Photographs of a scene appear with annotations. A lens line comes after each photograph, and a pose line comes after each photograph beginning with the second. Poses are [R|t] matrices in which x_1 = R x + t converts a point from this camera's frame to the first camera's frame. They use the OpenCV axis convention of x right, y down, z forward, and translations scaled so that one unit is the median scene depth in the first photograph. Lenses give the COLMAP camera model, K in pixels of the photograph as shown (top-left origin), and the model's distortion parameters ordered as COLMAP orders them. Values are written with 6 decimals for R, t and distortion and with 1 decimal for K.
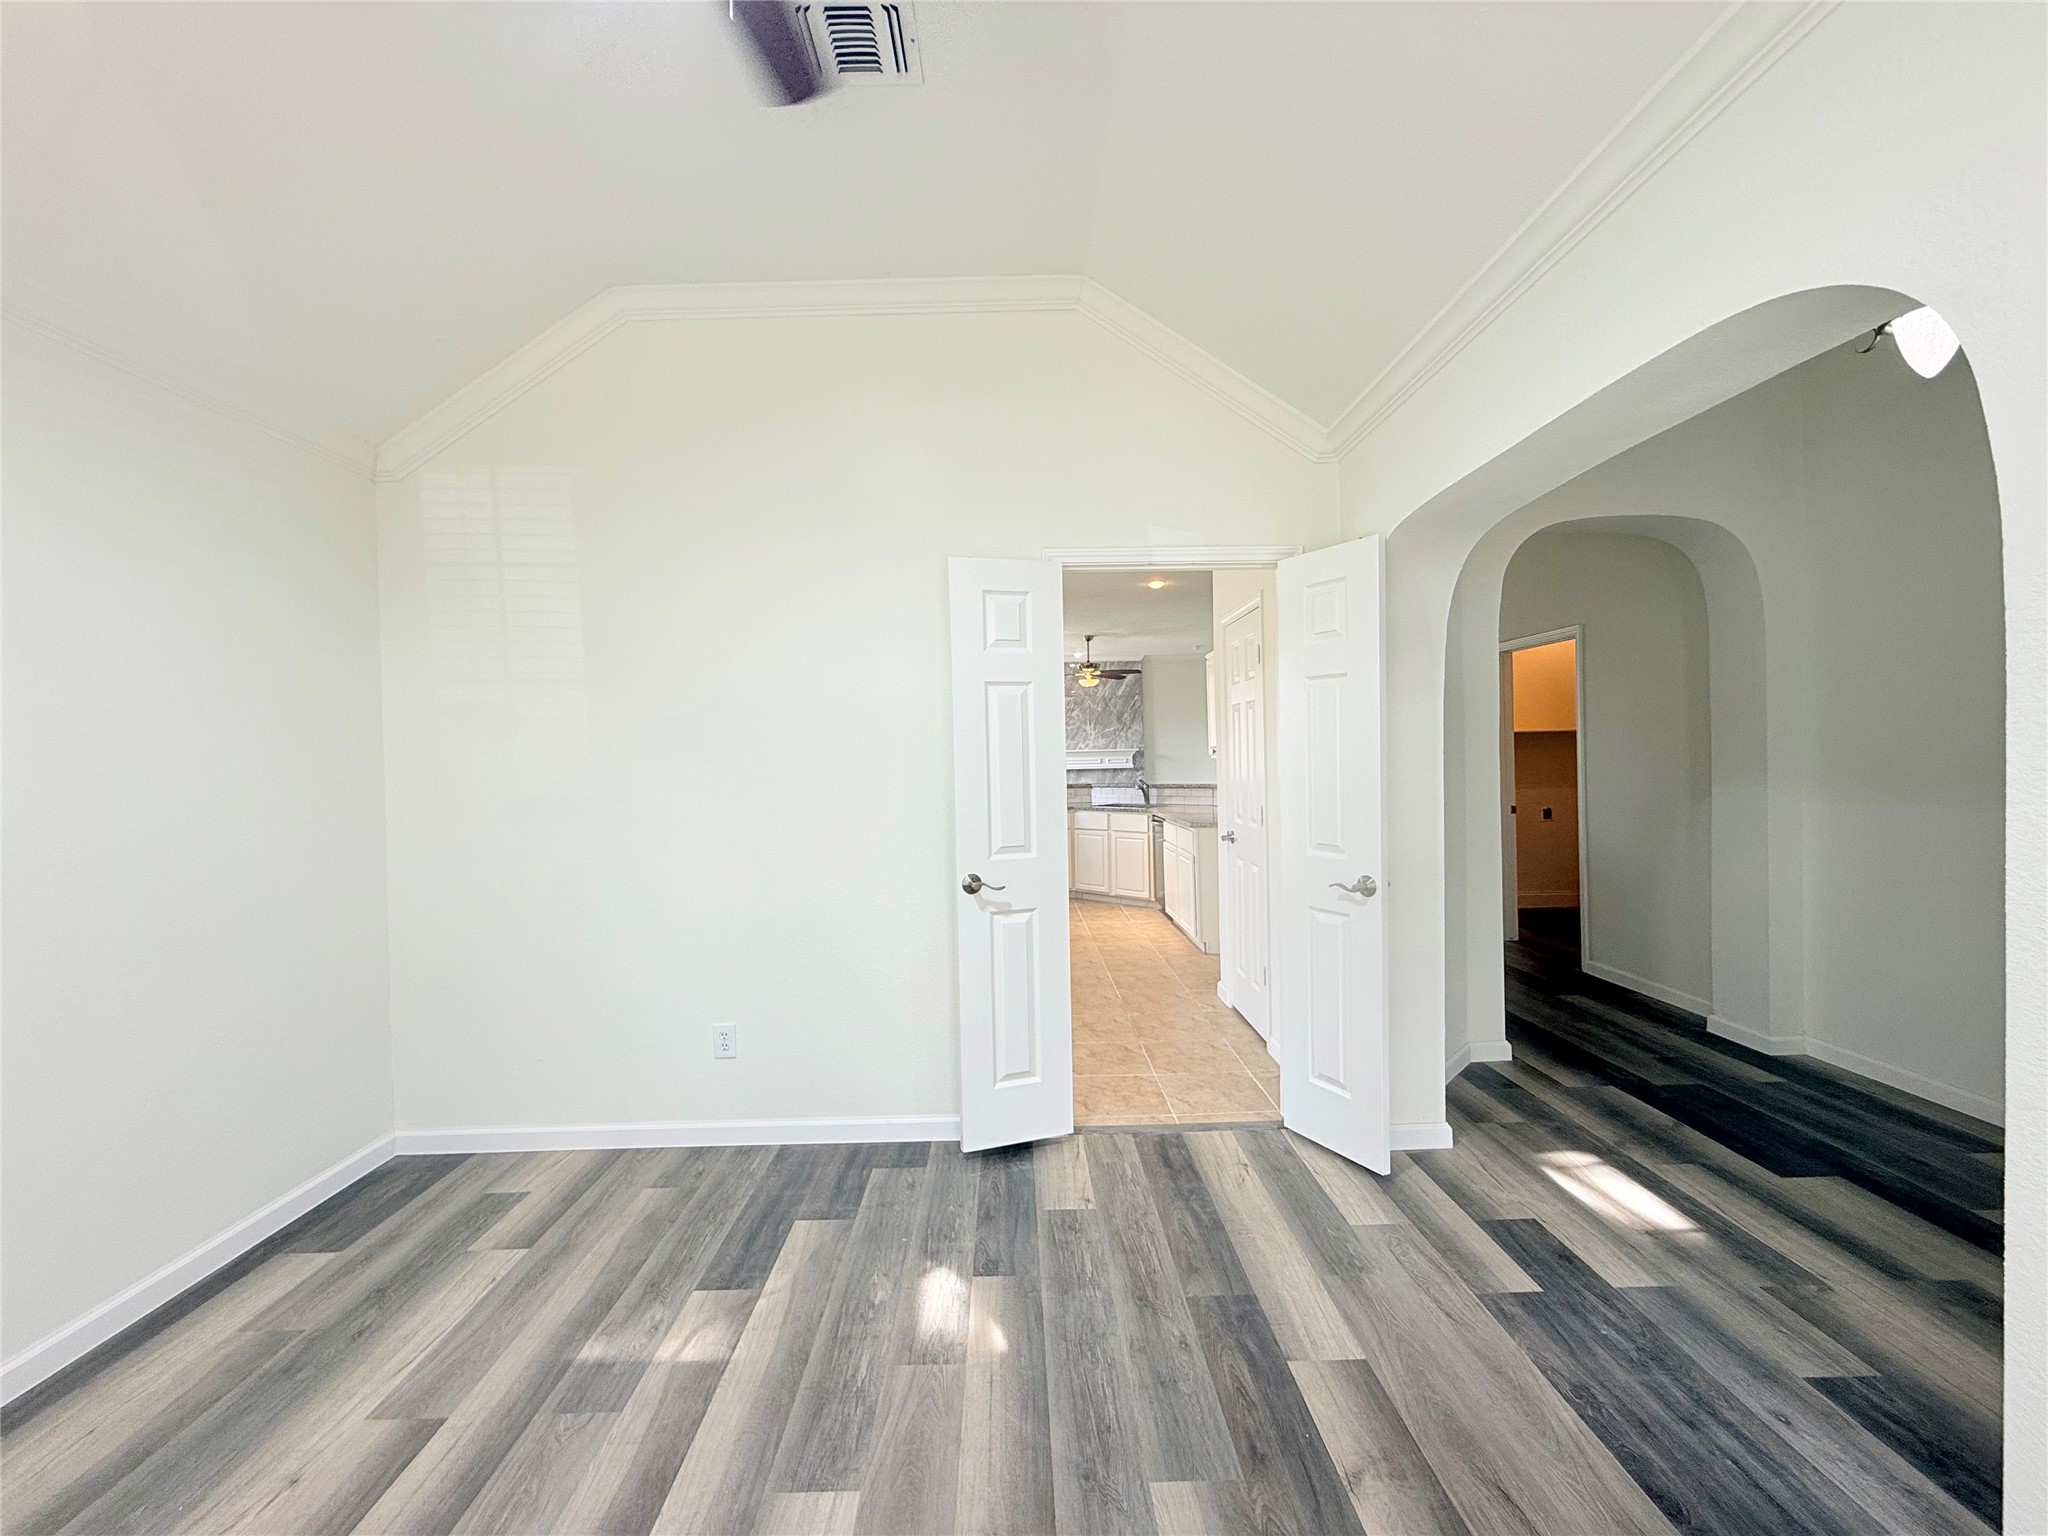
lens RADIAL K [[814.8, 0, 1020.0], [0, 814.8, 766.0], [0, 0, 1]] dist [-0.001003, 0.001058]
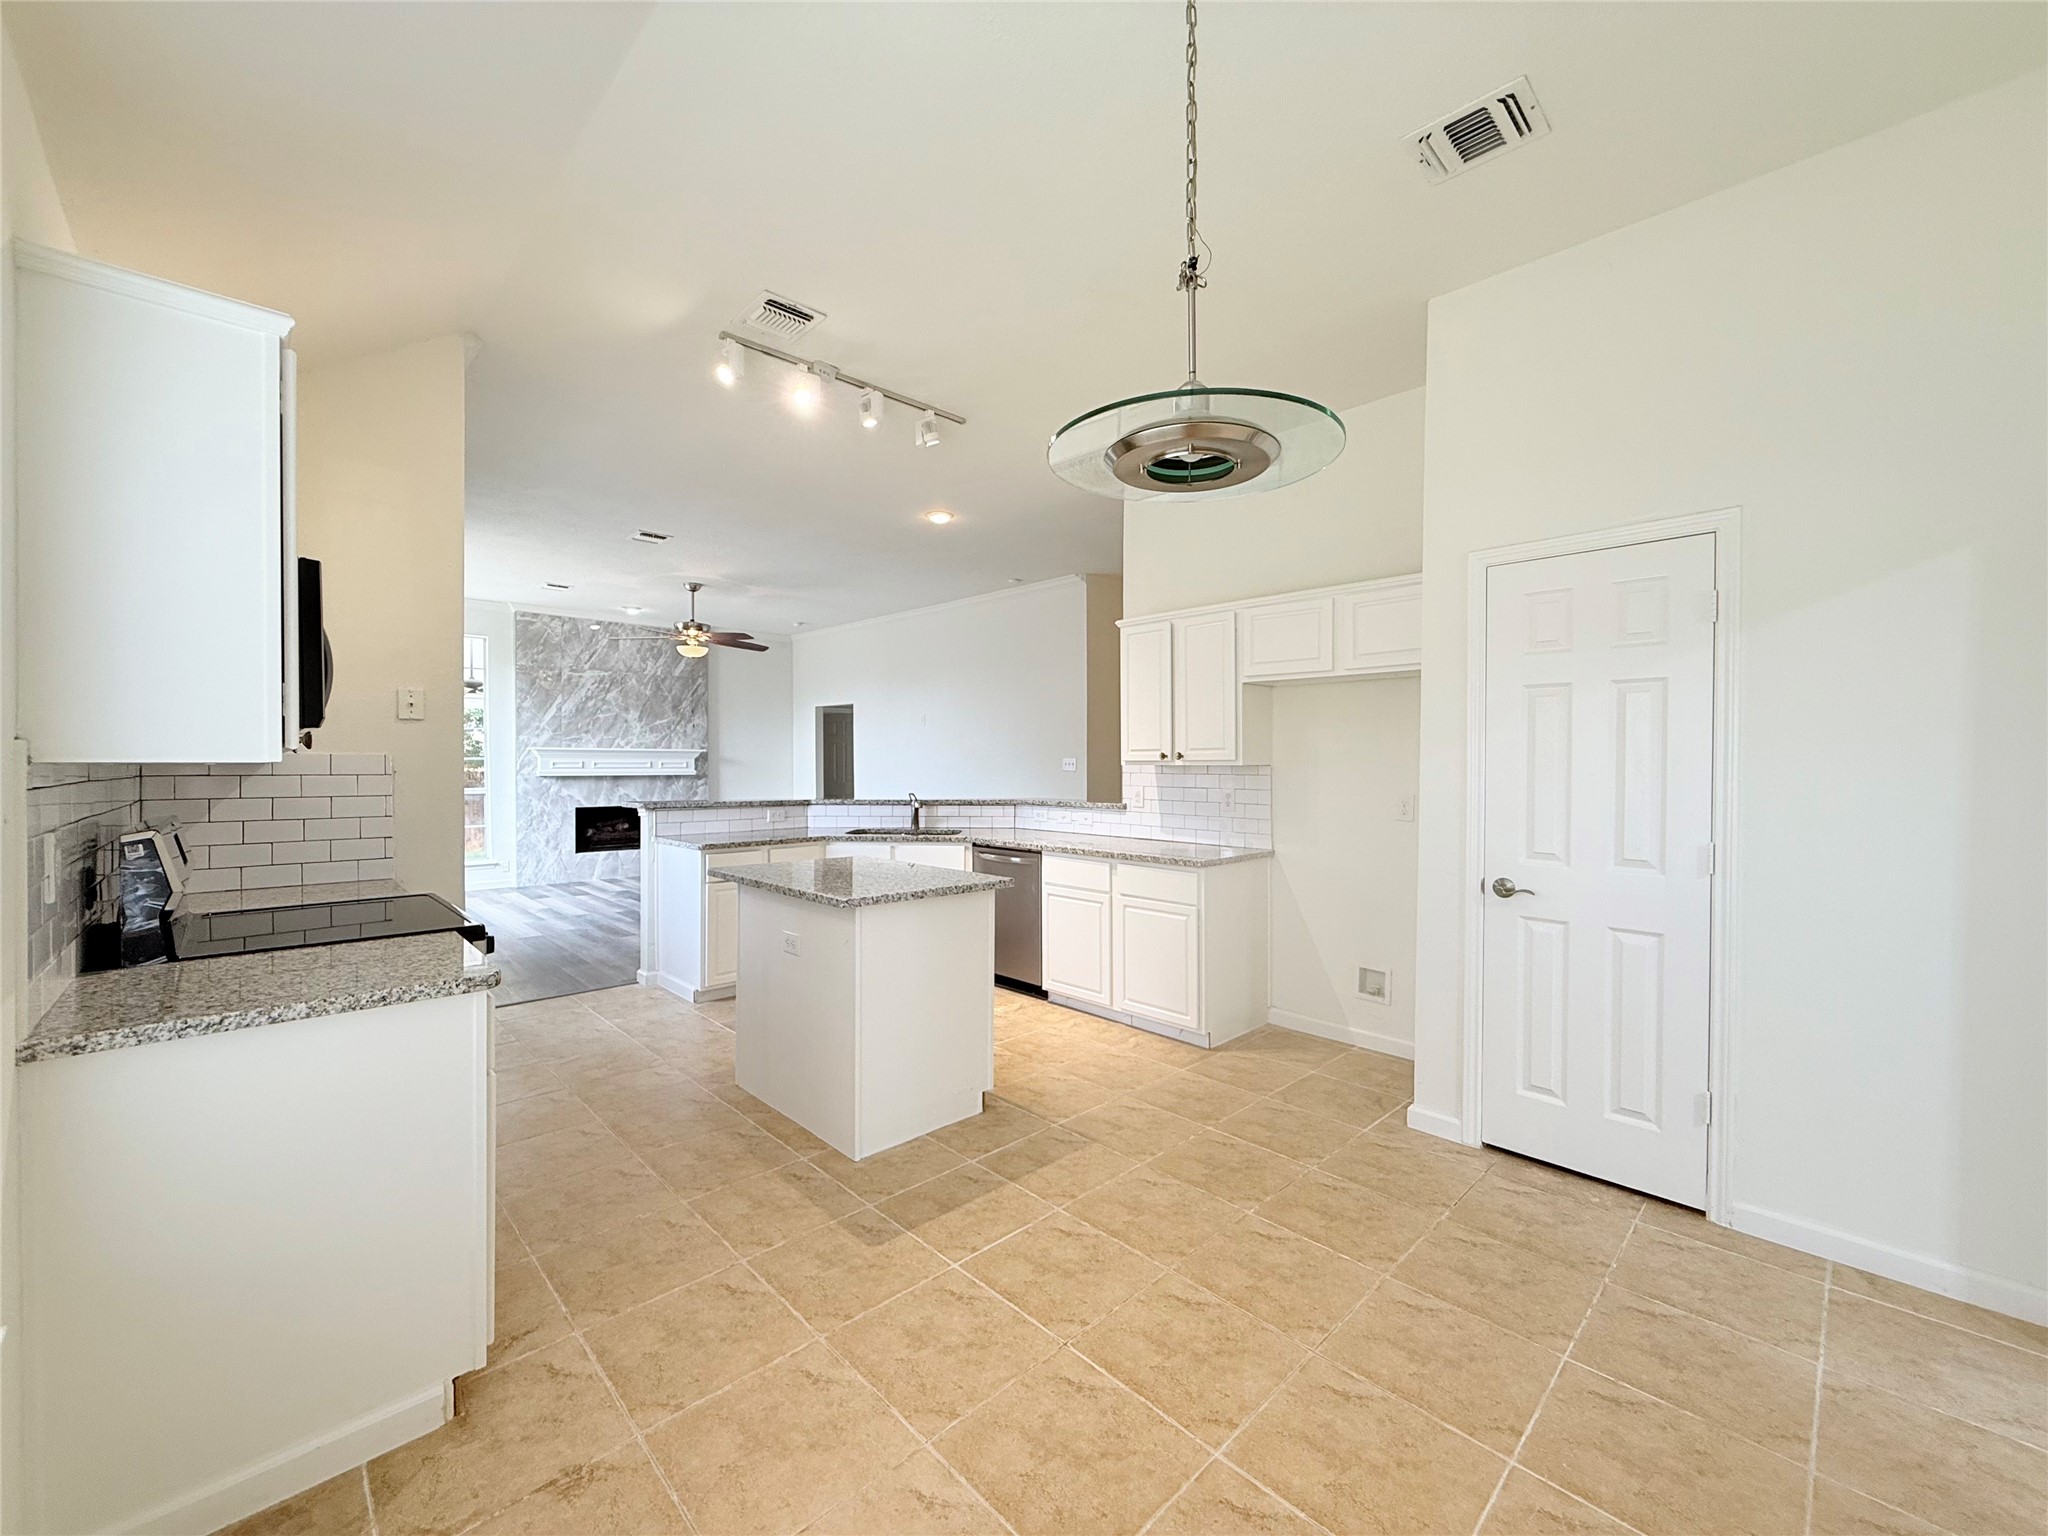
lens RADIAL K [[814.8, 0, 1020.0], [0, 814.8, 766.0], [0, 0, 1]] dist [-0.001003, 0.001058]
pose [[0.731631, 0.022735, 0.681322, -0.719893], [-0.015409, 0.999740, -0.016813, 0.009992], [-0.681527, 0.001803, 0.731791, 1.198093]]
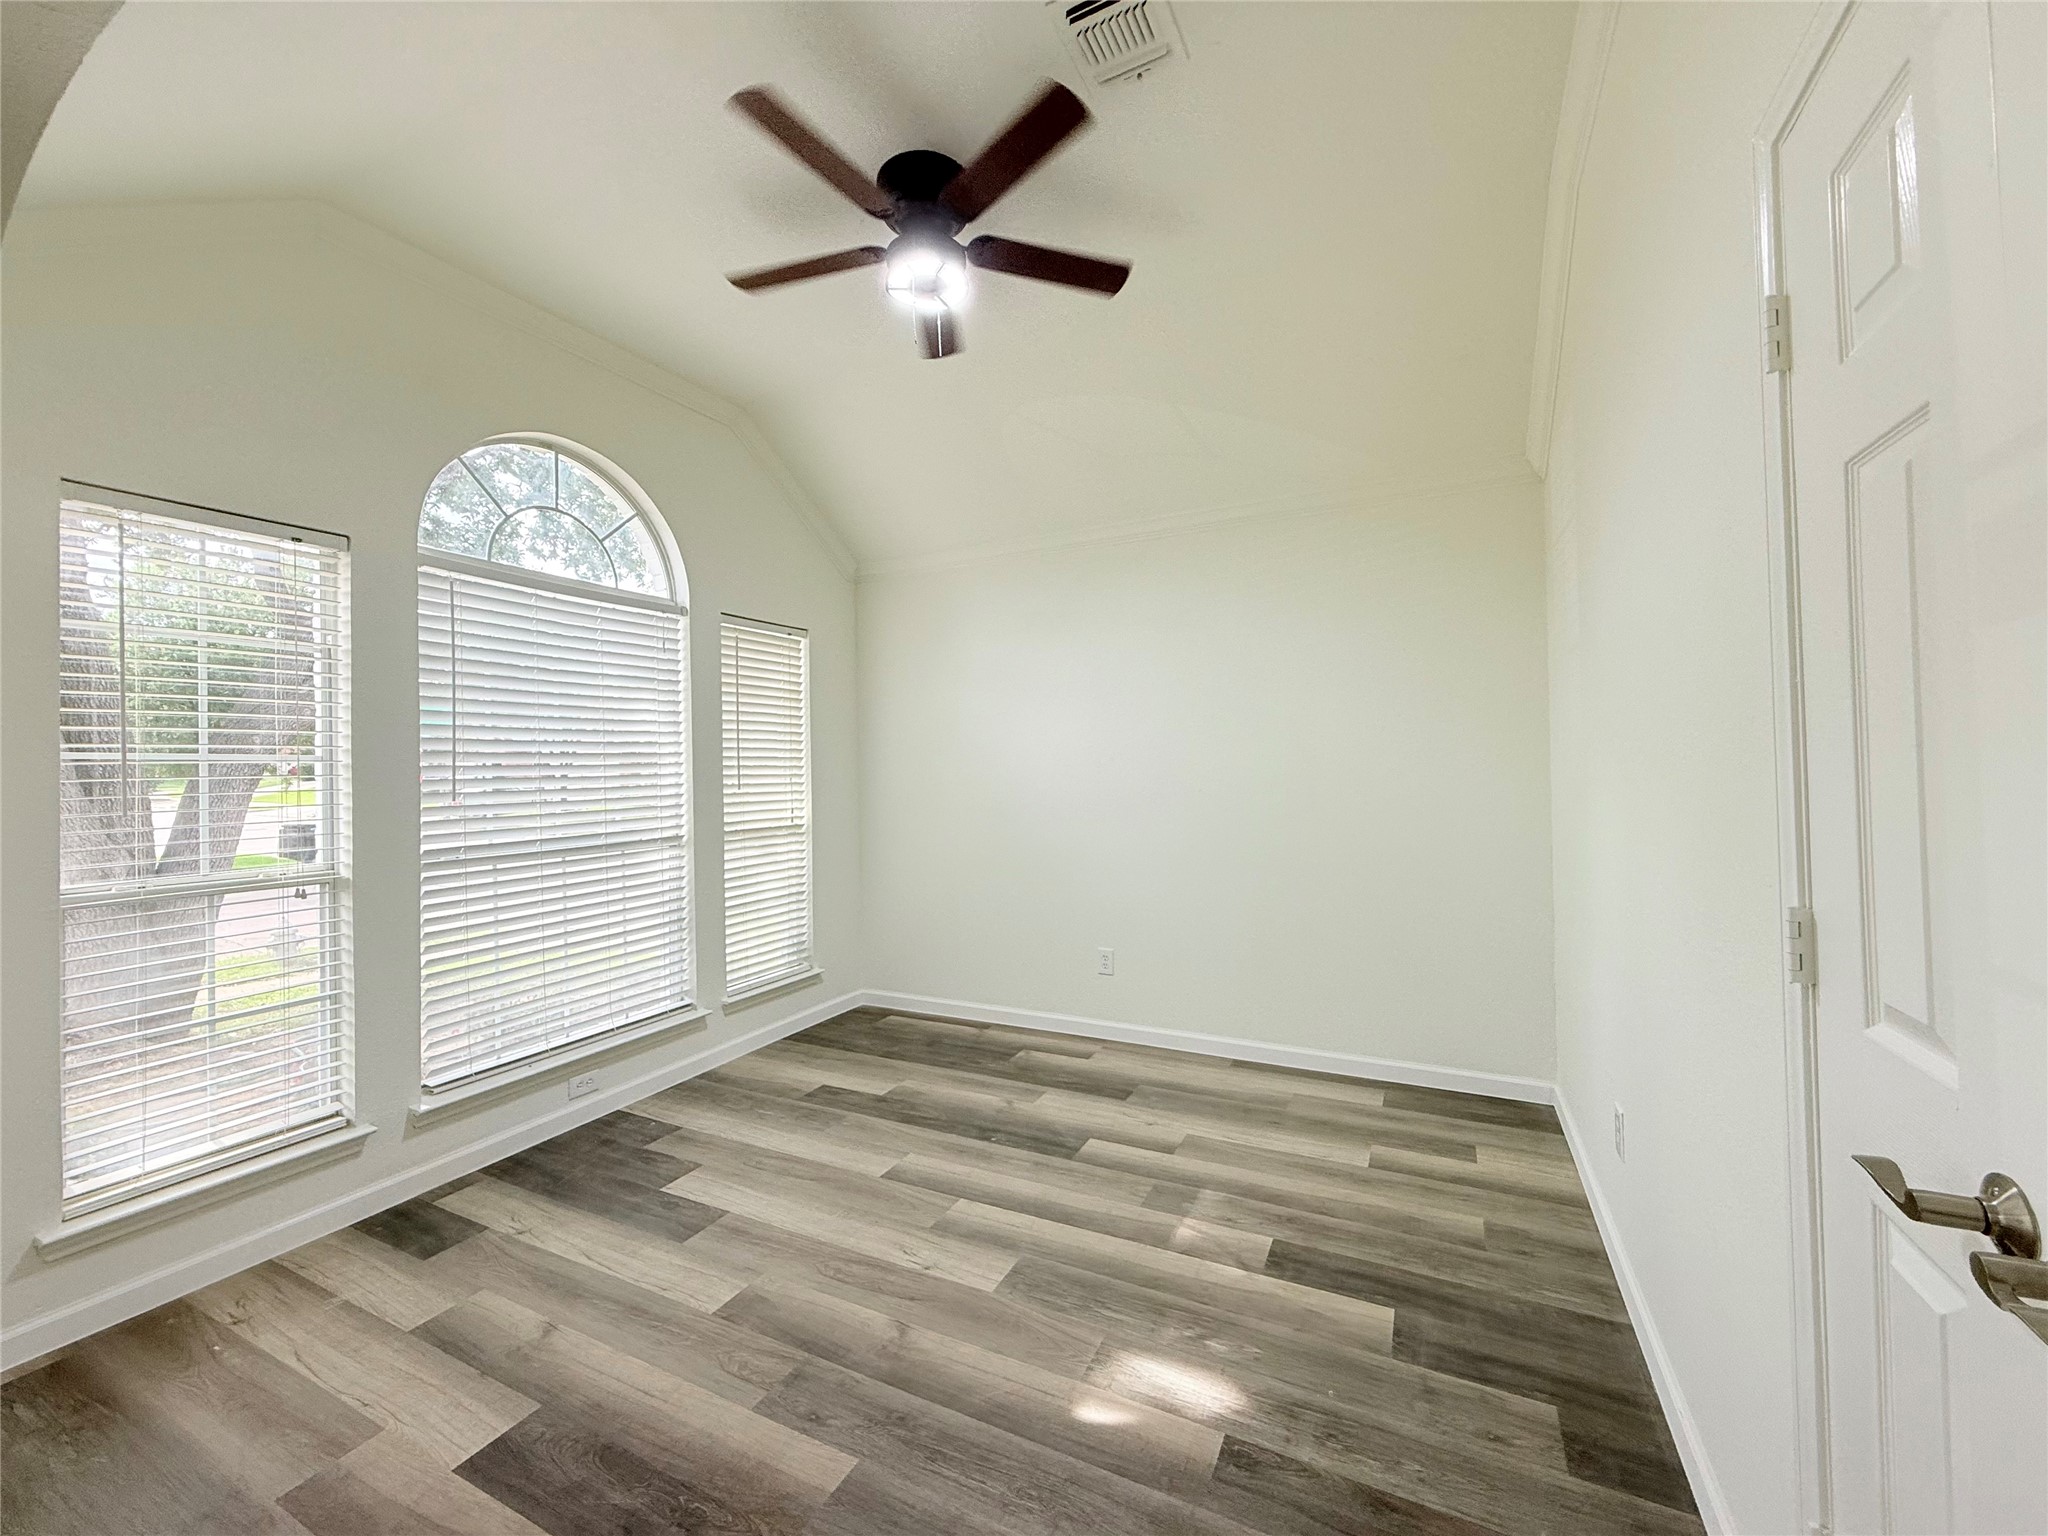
lens RADIAL K [[816.6, 0, 1020.2], [0, 816.6, 767.7], [0, 0, 1]] dist [0.000356, 0.000791]
pose [[-0.465408, 0.026153, -0.884710, 0.518596], [0.021985, 0.999597, 0.017984, -0.001871], [0.884823, -0.011081, -0.465795, 0.909419]]
